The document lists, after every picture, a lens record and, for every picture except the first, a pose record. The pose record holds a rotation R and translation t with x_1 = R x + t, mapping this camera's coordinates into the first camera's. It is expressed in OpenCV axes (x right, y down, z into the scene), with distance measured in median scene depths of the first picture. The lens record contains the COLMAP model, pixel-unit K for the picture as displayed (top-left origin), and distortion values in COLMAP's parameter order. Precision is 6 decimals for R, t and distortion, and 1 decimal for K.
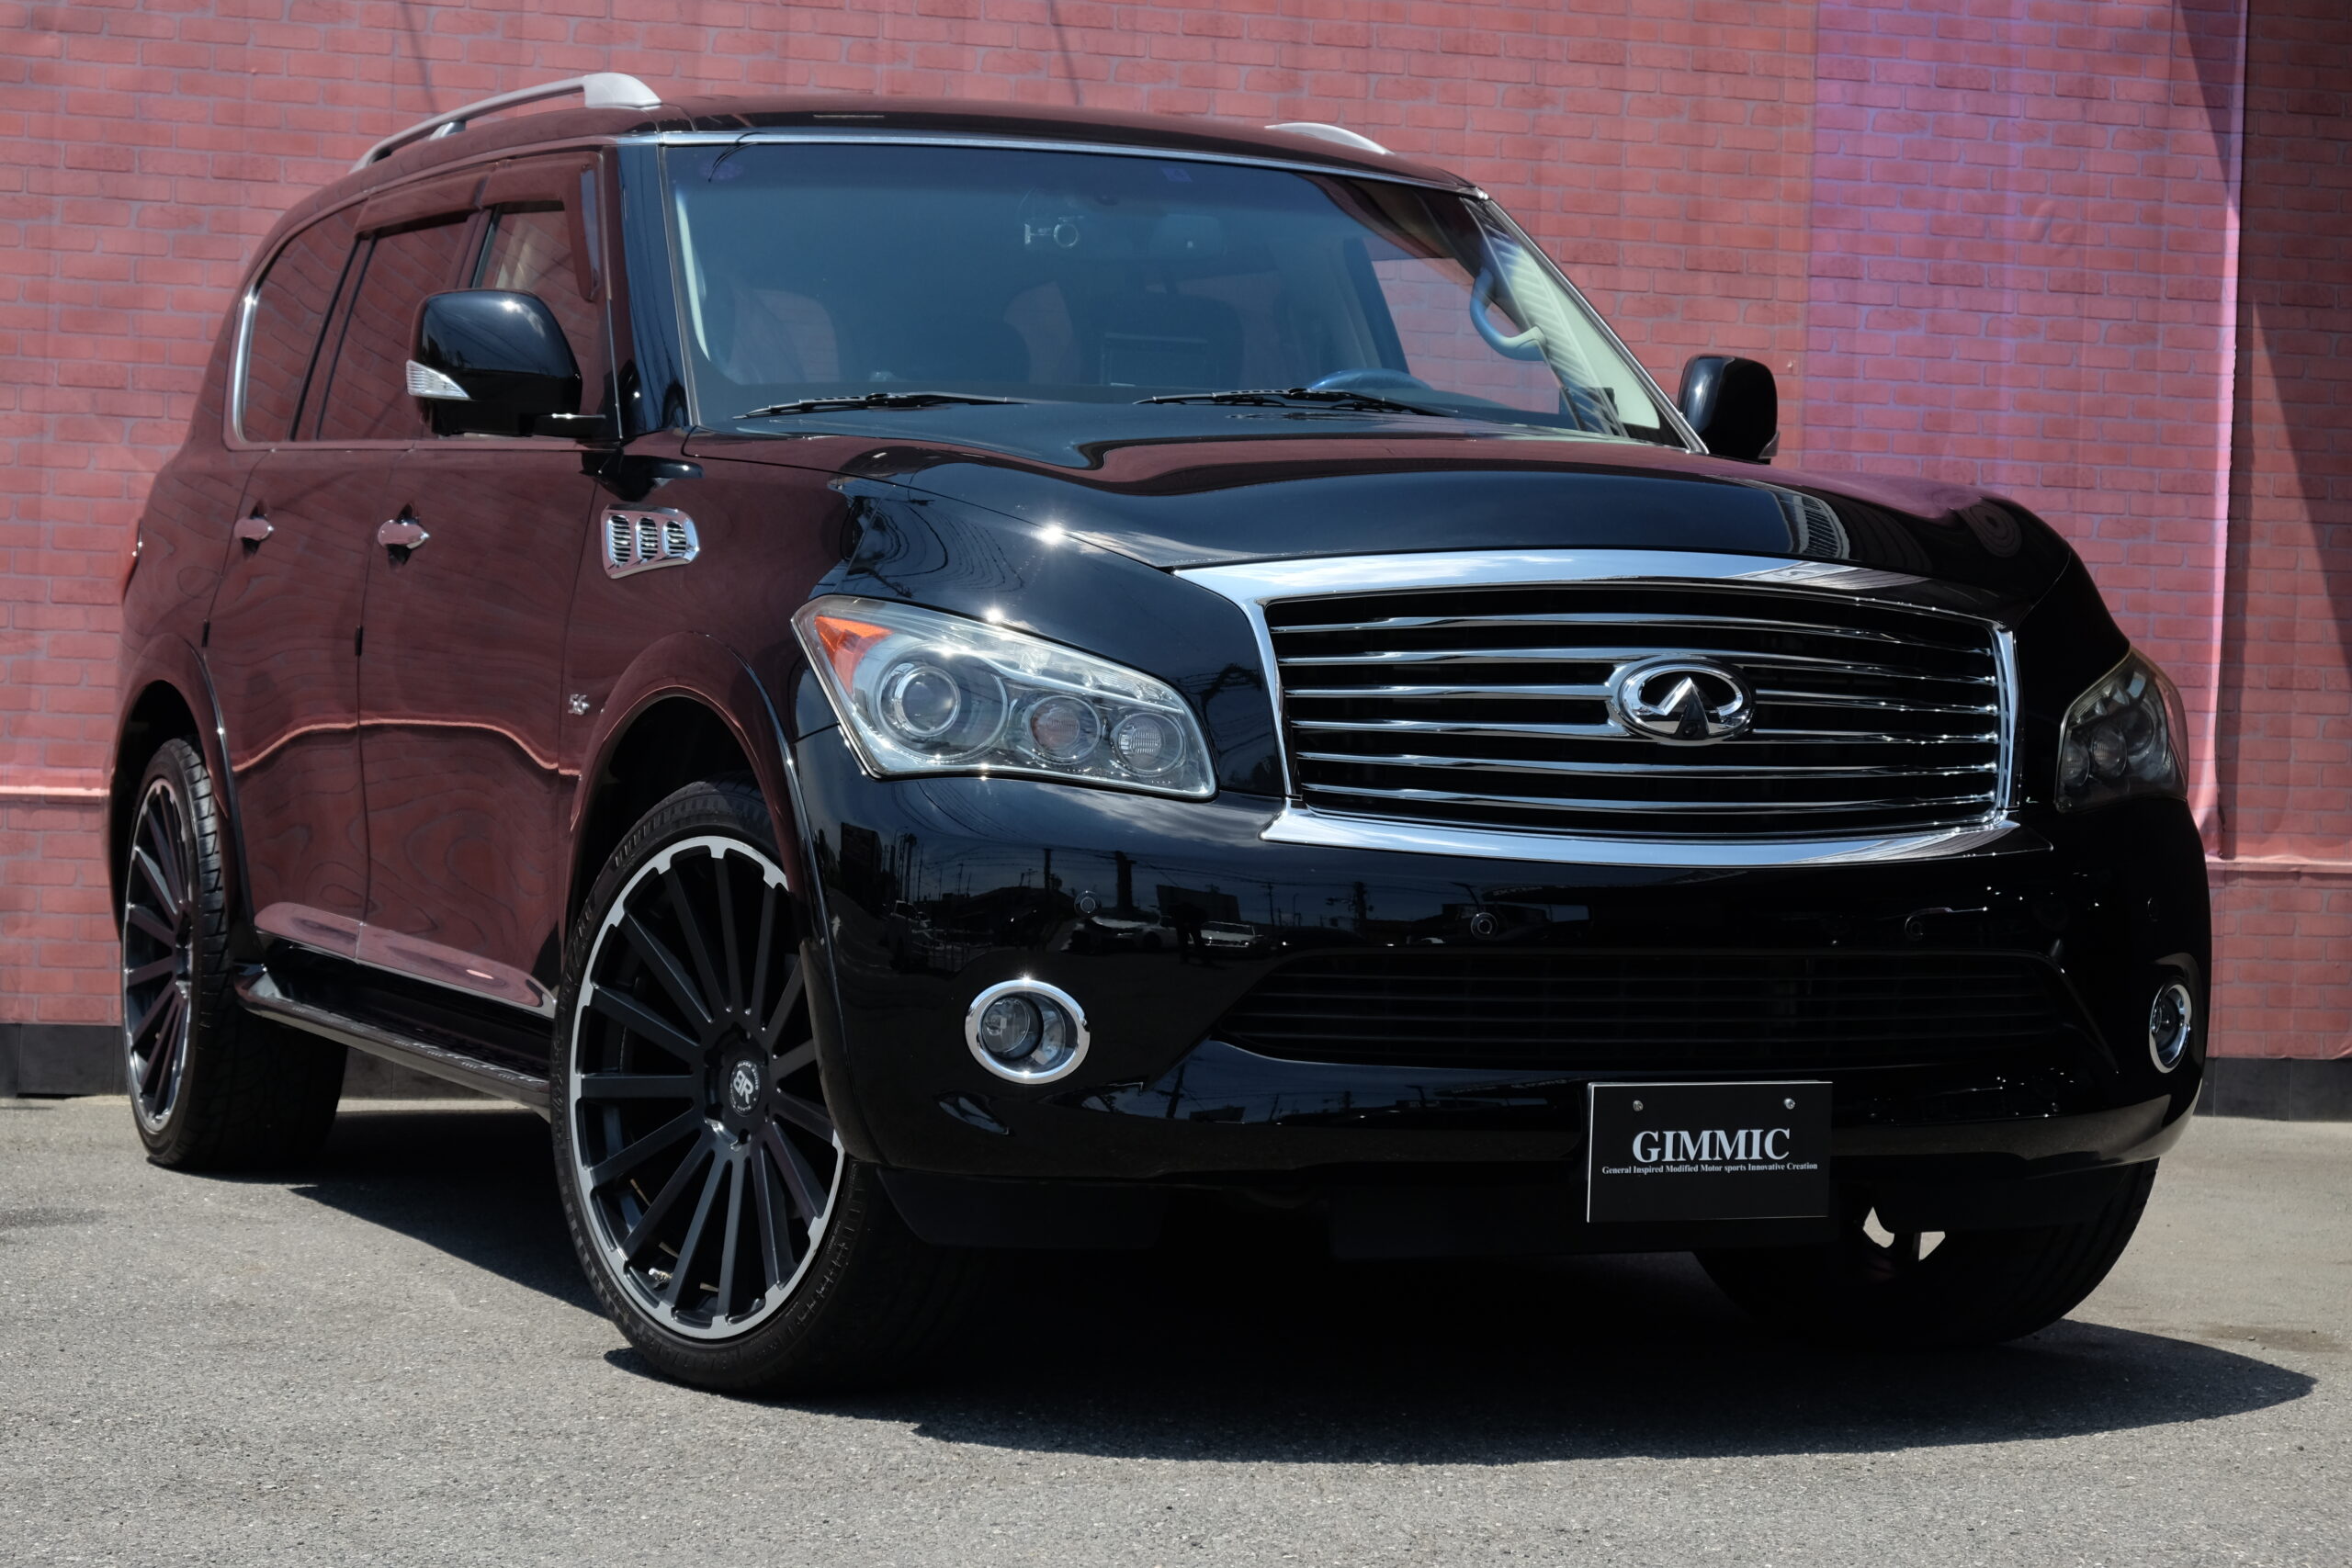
lens RADIAL K [[5137.8, 0, 1135.0], [0, 5137.8, 779.1], [0, 0, 1]] dist [0.027191, 0.333453]
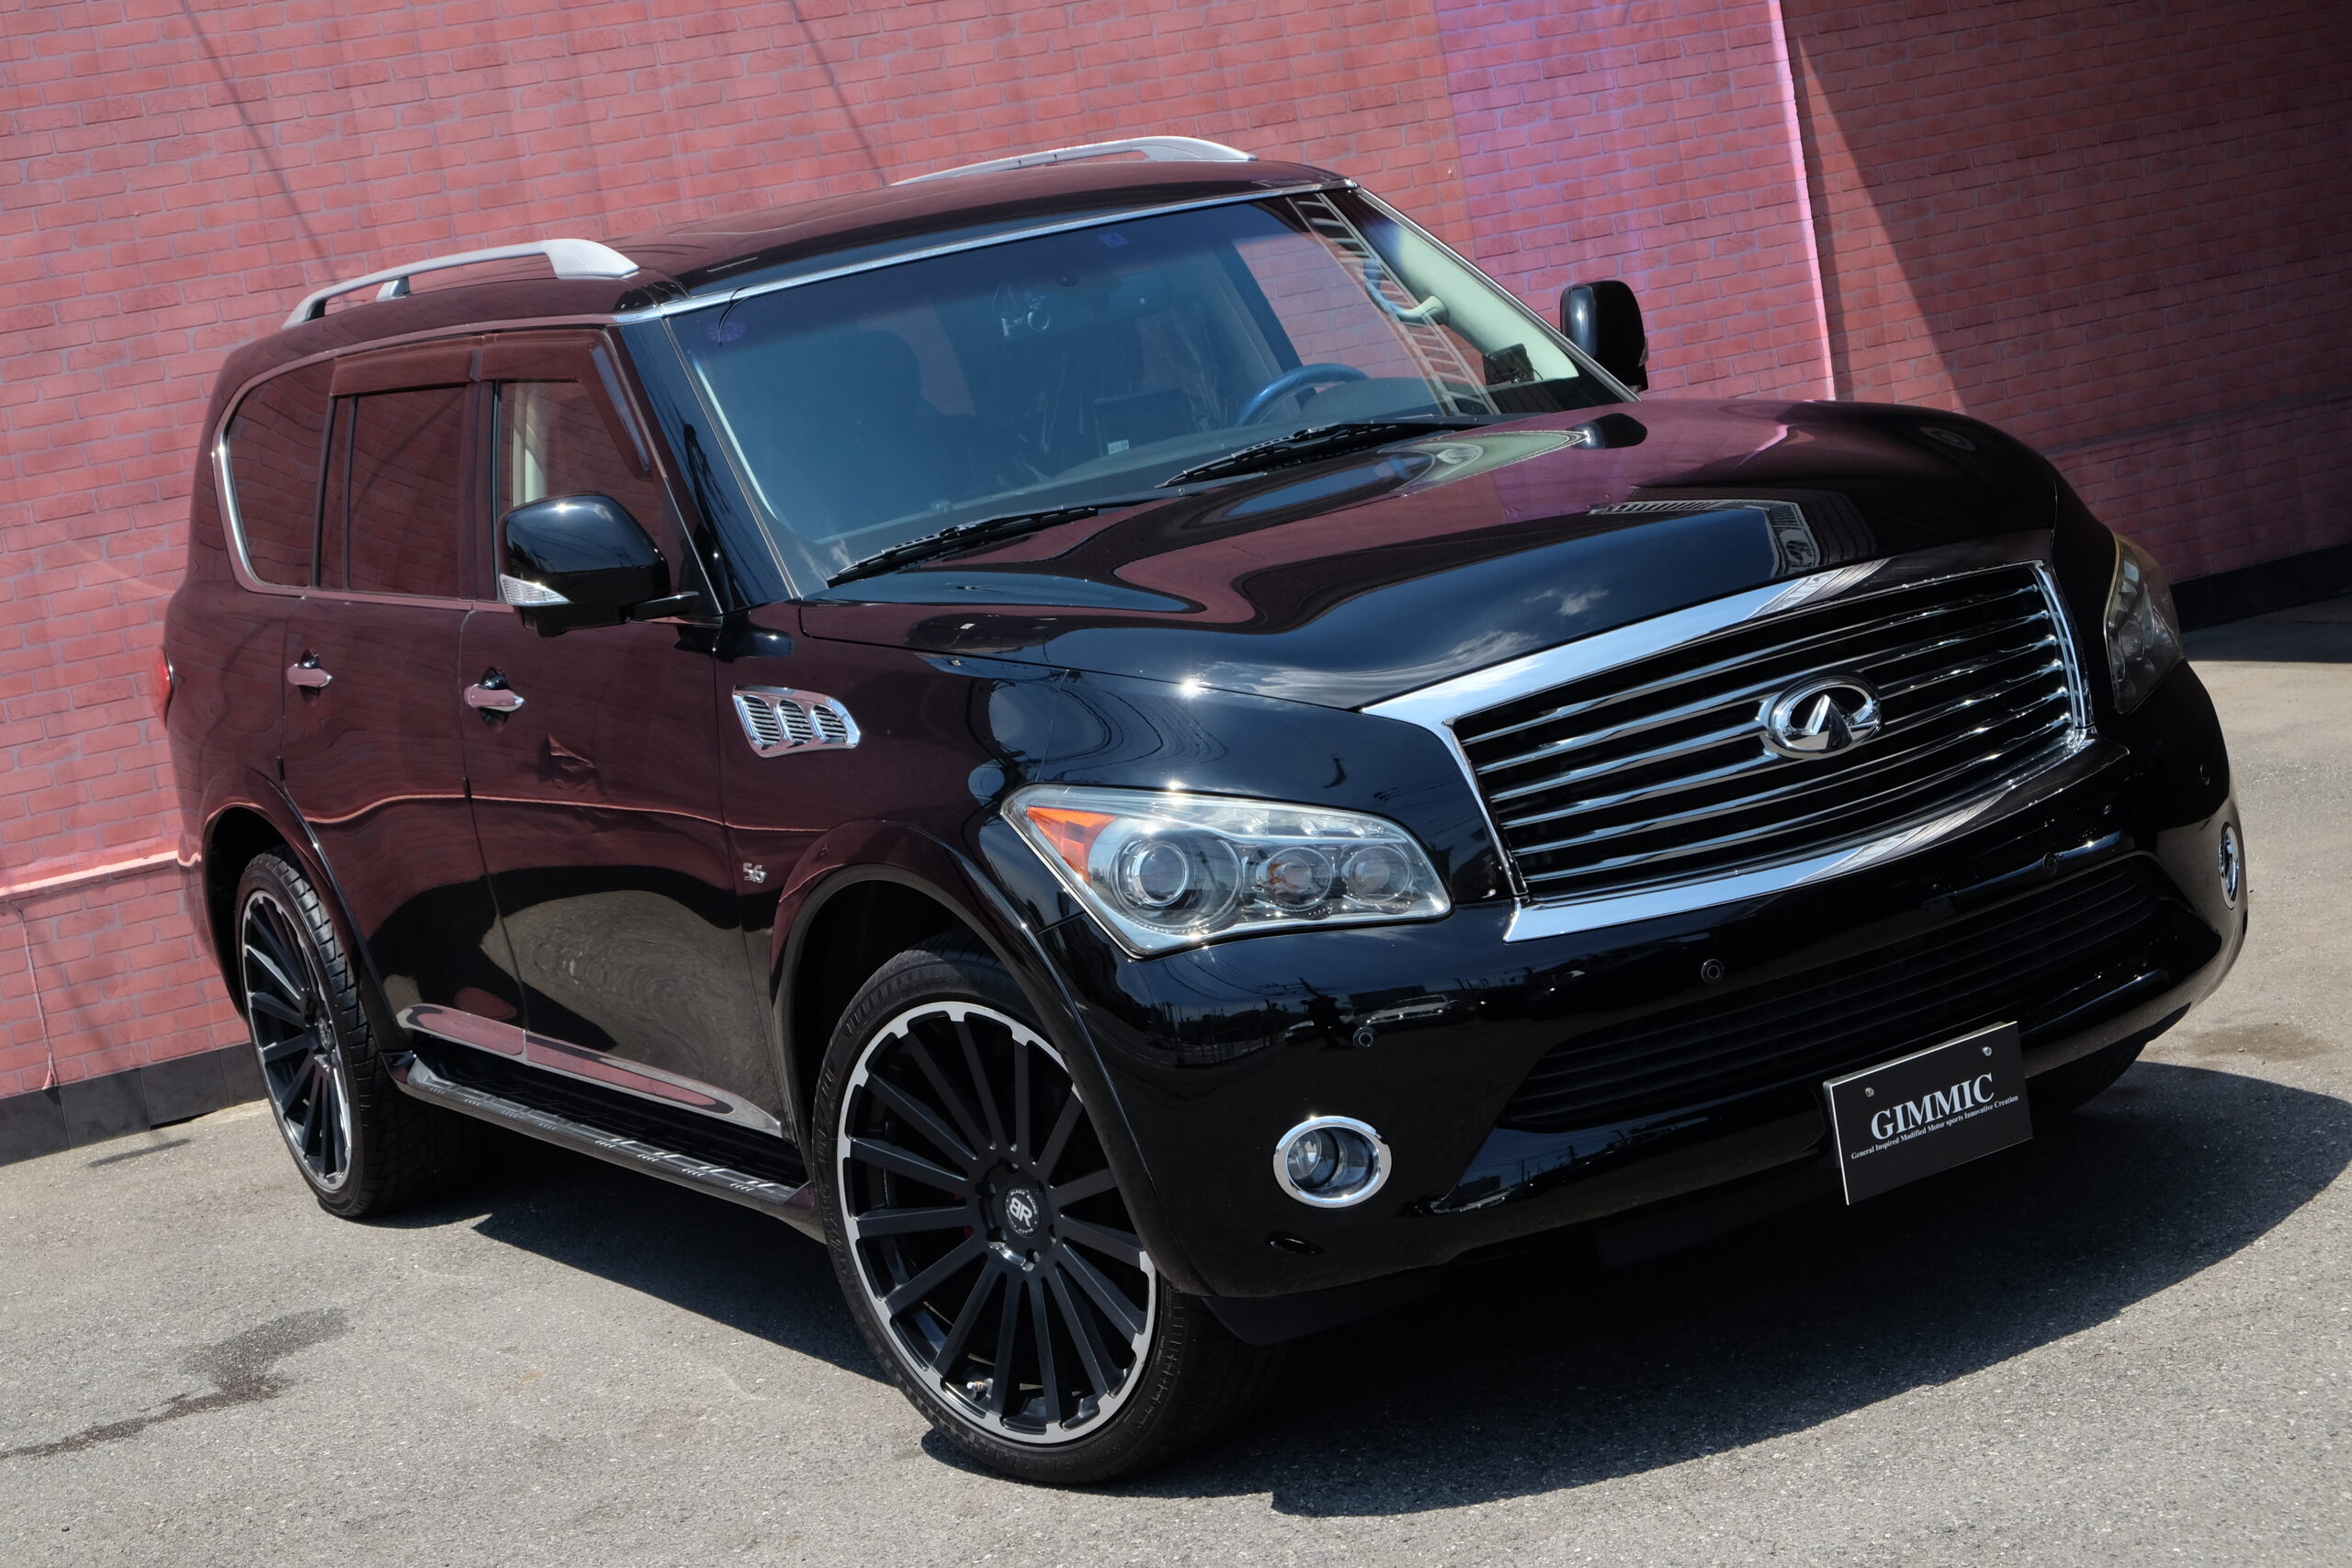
lens RADIAL K [[3885.9, 0, 1146.1], [0, 3885.9, 788.5], [0, 0, 1]] dist [-0.000720, 0.070256]
pose [[0.970471, -0.220738, 0.097262, -0.095288], [0.208065, 0.970035, 0.125465, -0.108796], [-0.122043, -0.101524, 0.987319, 0.159018]]
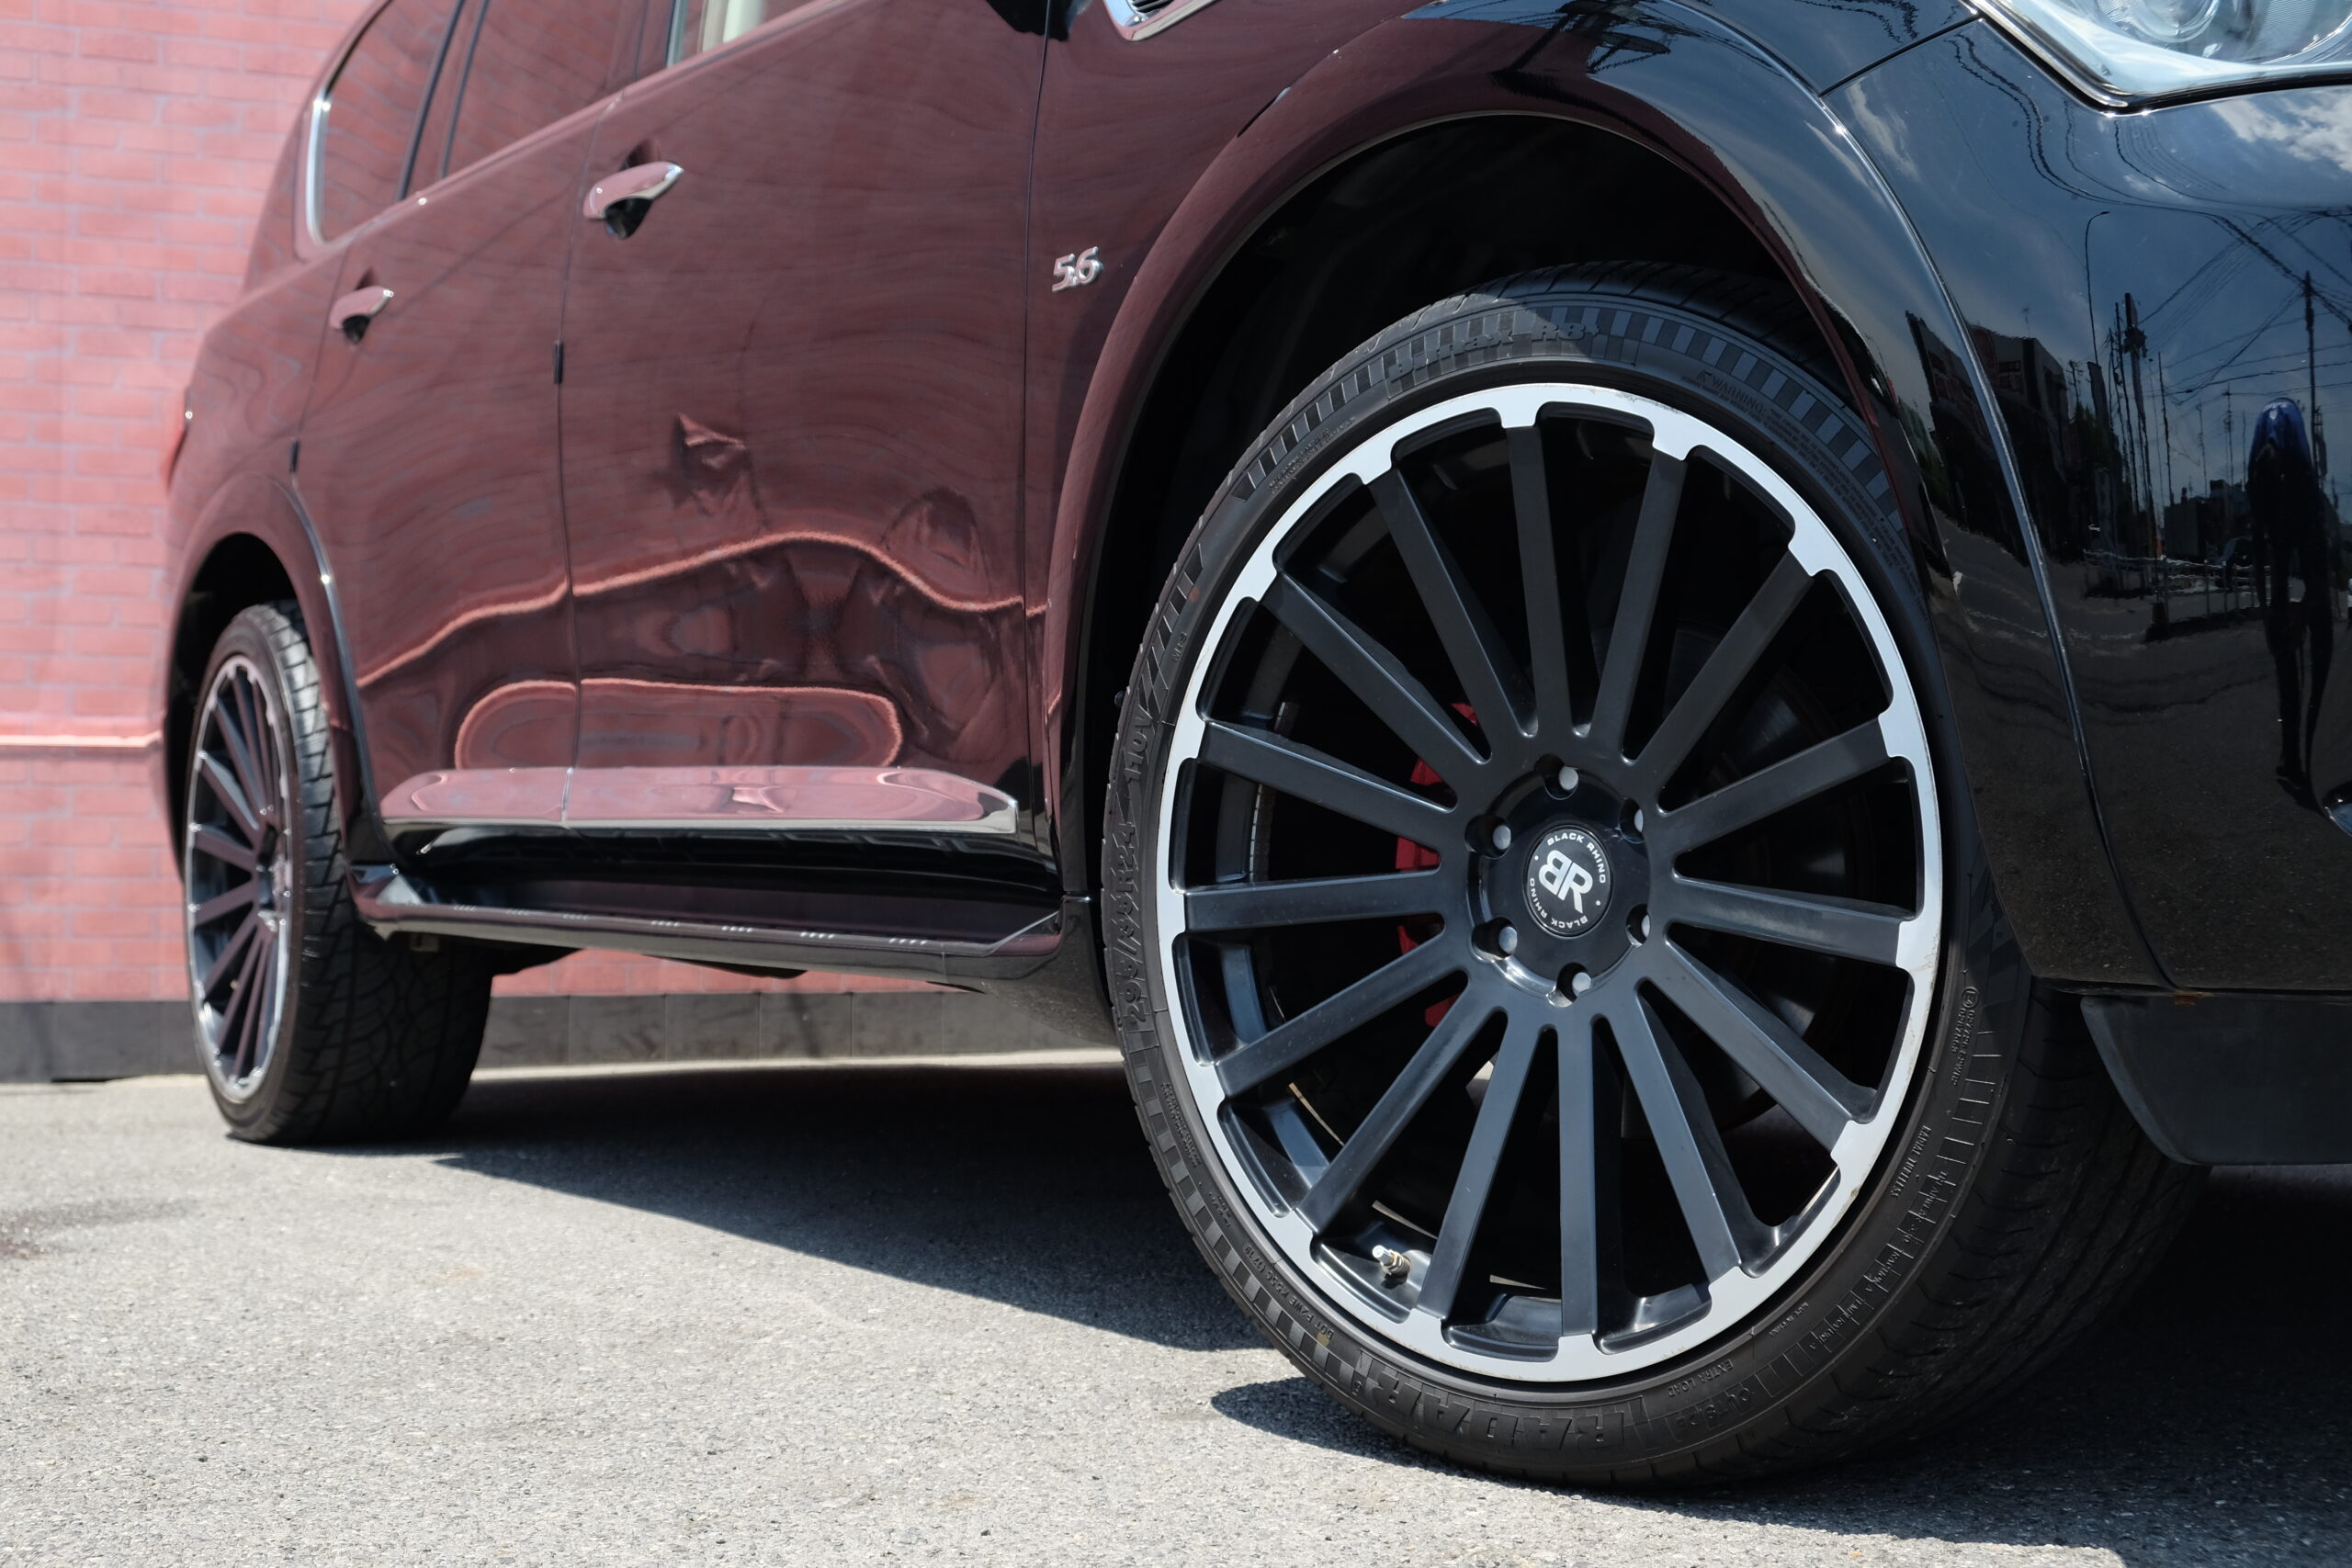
lens RADIAL K [[3266.1, 0, 1176.0], [0, 3266.1, 784.0], [0, 0, 1]] dist [-0.012601, 0.046413]
pose [[0.991303, -0.032288, 0.127577, -0.133751], [0.036813, 0.998768, -0.033270, 0.051102], [-0.126346, 0.037677, 0.991270, 0.584975]]
